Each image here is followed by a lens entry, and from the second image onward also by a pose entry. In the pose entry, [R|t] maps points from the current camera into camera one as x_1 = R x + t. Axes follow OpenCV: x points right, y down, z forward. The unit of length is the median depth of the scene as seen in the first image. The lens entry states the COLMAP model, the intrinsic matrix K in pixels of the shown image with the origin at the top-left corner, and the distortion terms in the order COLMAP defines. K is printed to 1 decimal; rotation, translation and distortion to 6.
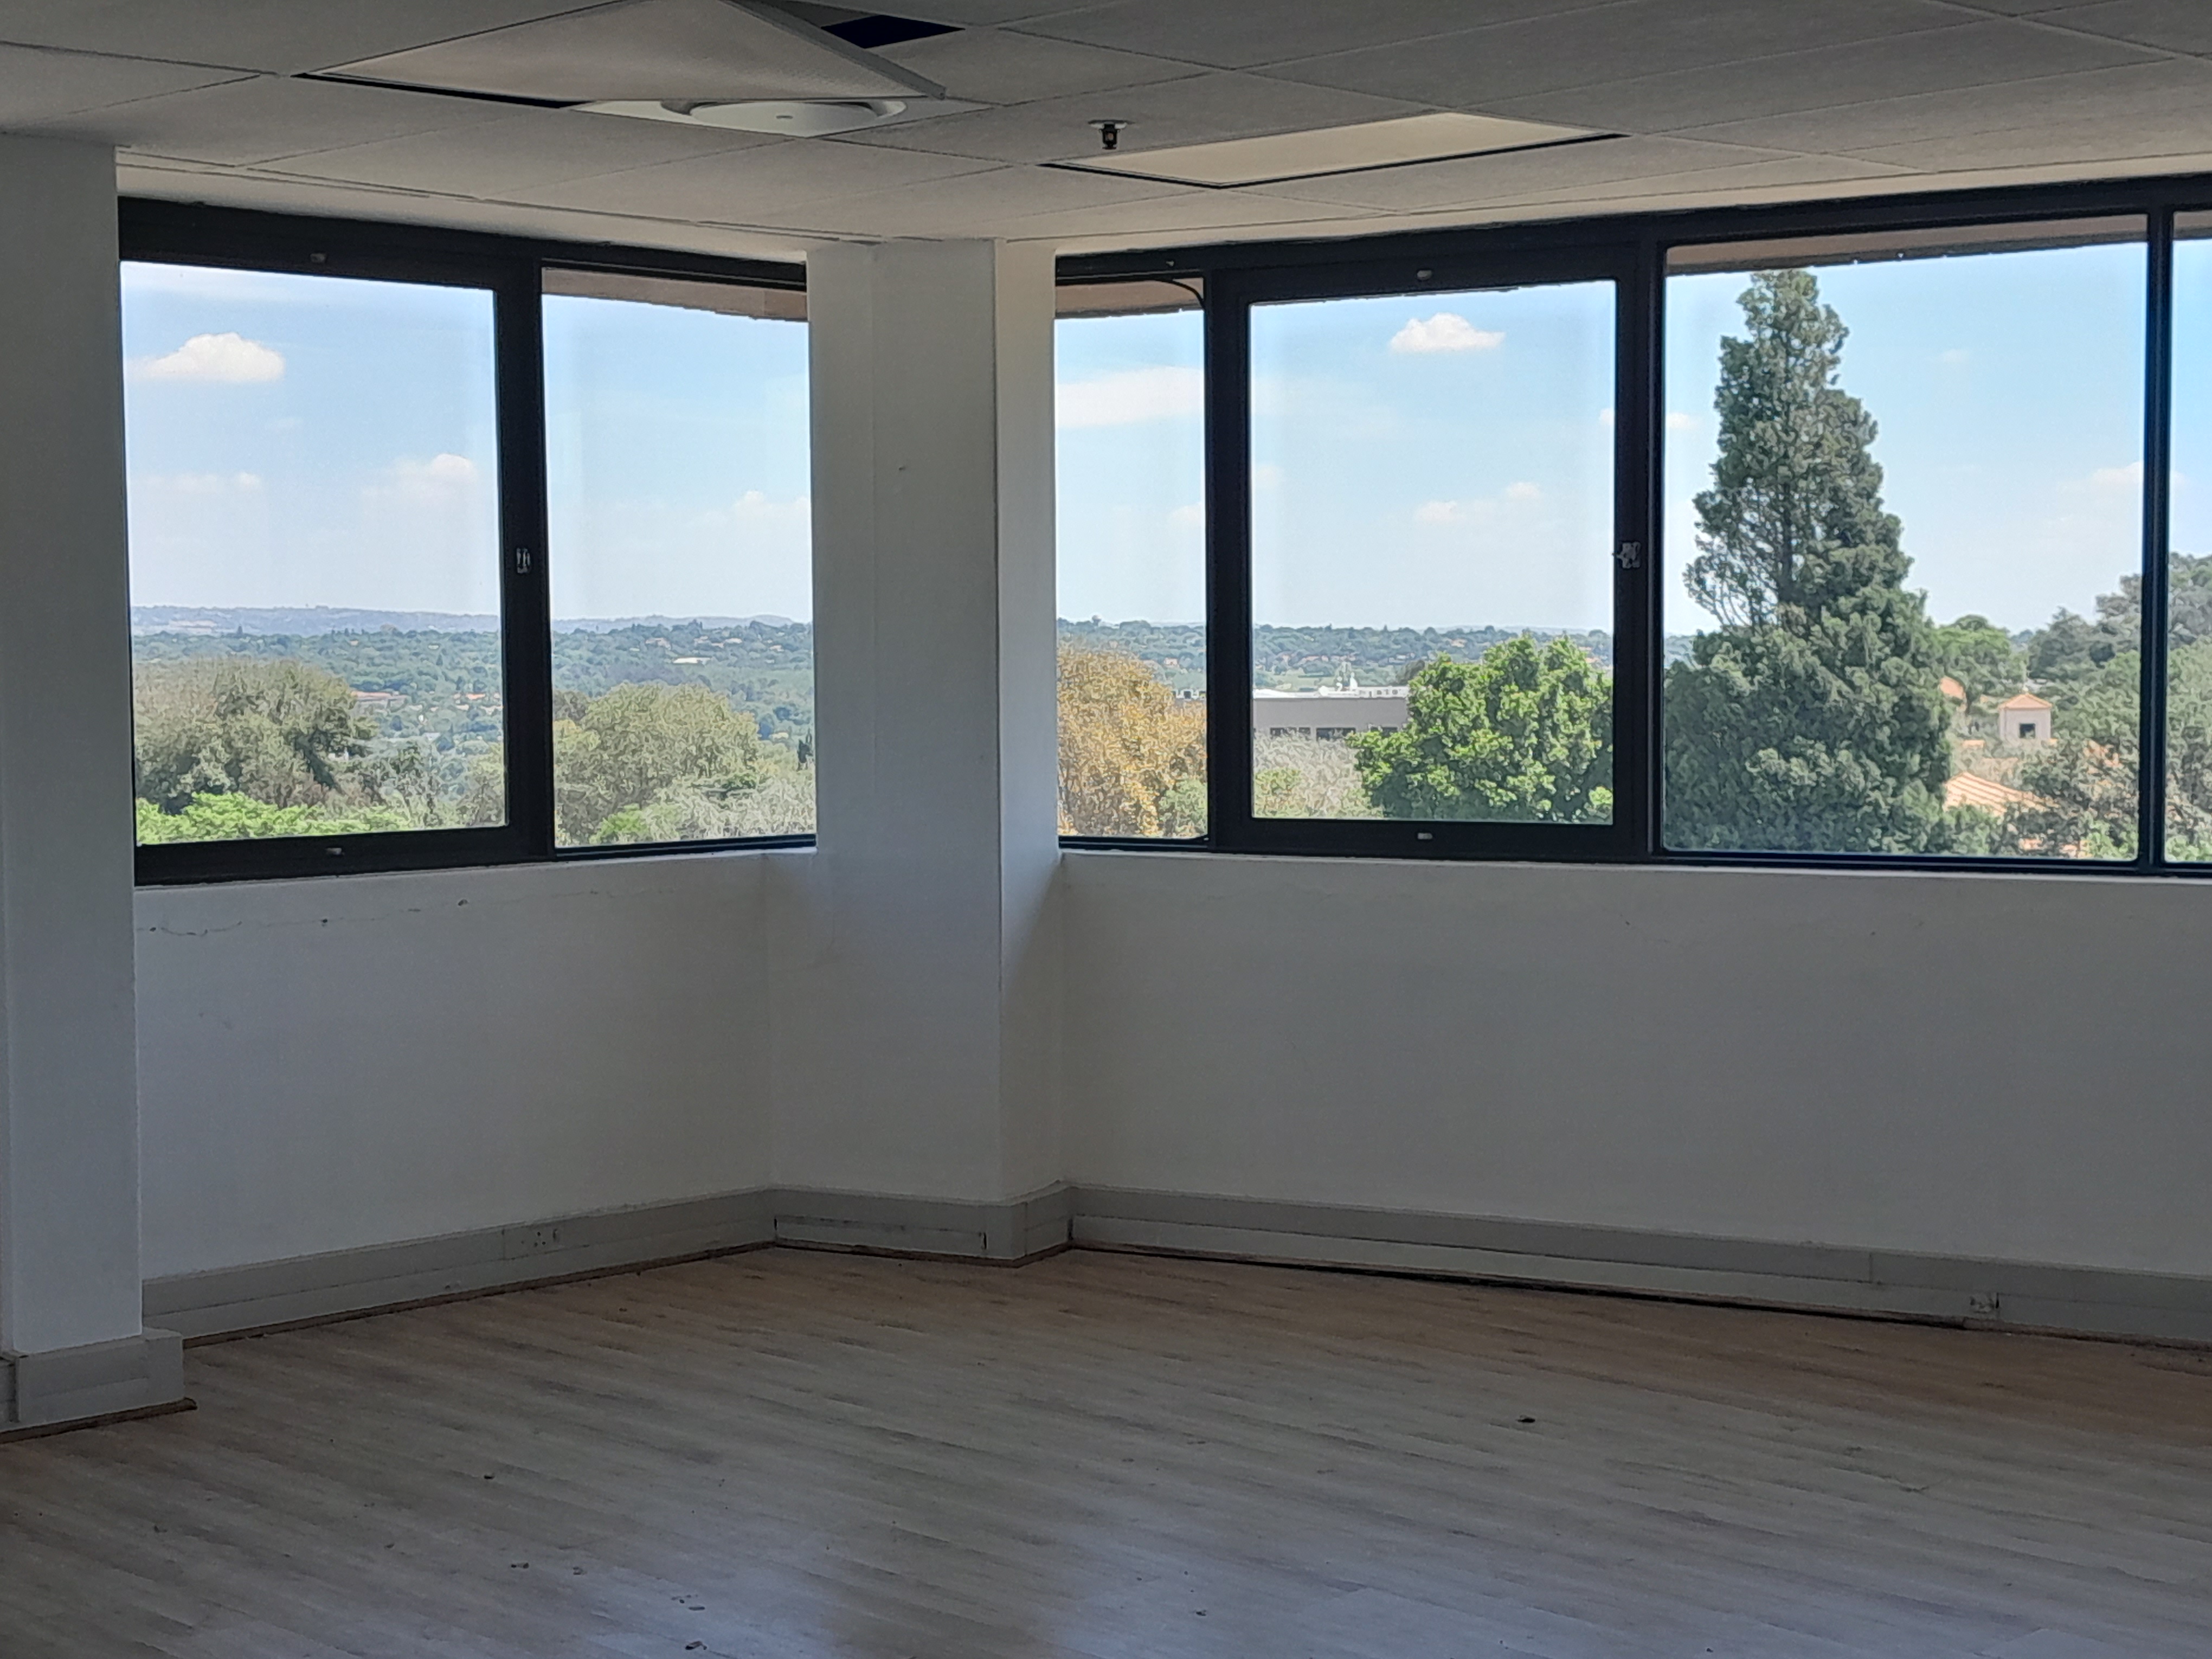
lens RADIAL K [[3430.6, 0, 1131.2], [0, 3430.6, 825.5], [0, 0, 1]] dist [0.302252, -0.903181]
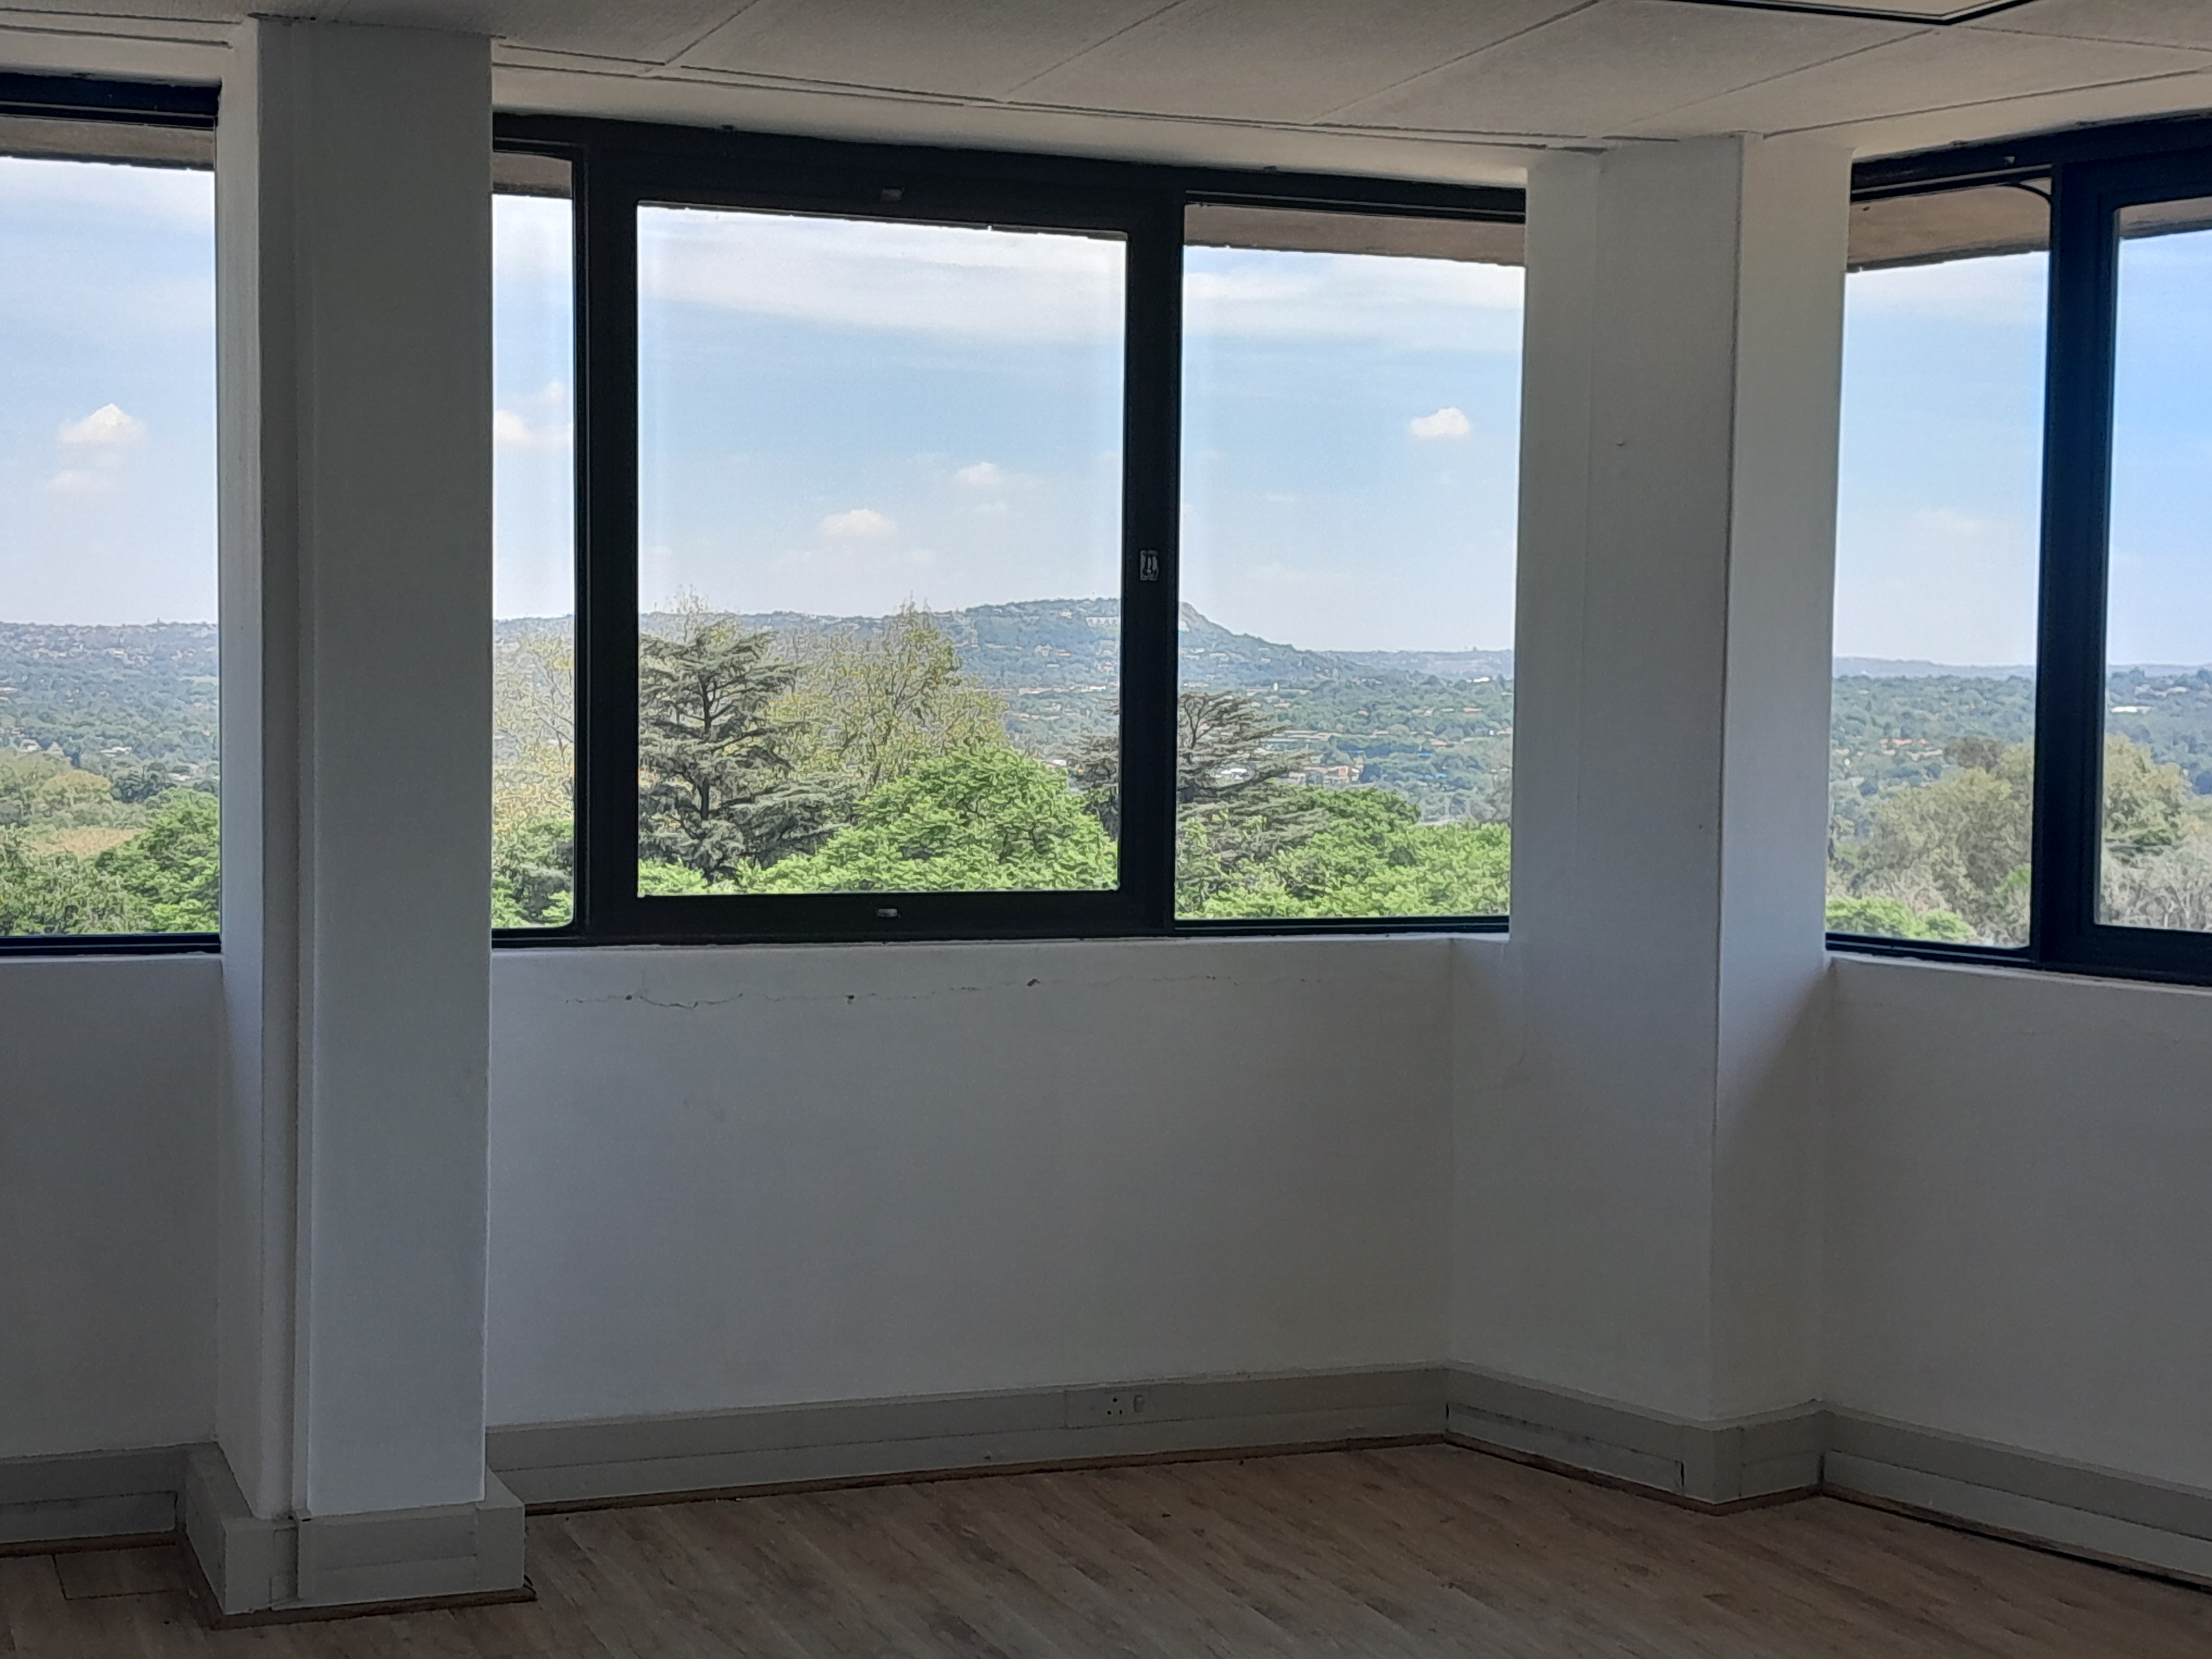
lens RADIAL K [[3430.6, 0, 1131.2], [0, 3430.6, 825.5], [0, 0, 1]] dist [0.302252, -0.903181]
pose [[0.920118, 0.036280, -0.389958, 0.135898], [-0.041254, 0.999139, -0.004385, -0.011528], [0.389463, 0.020122, 0.920822, 0.252879]]
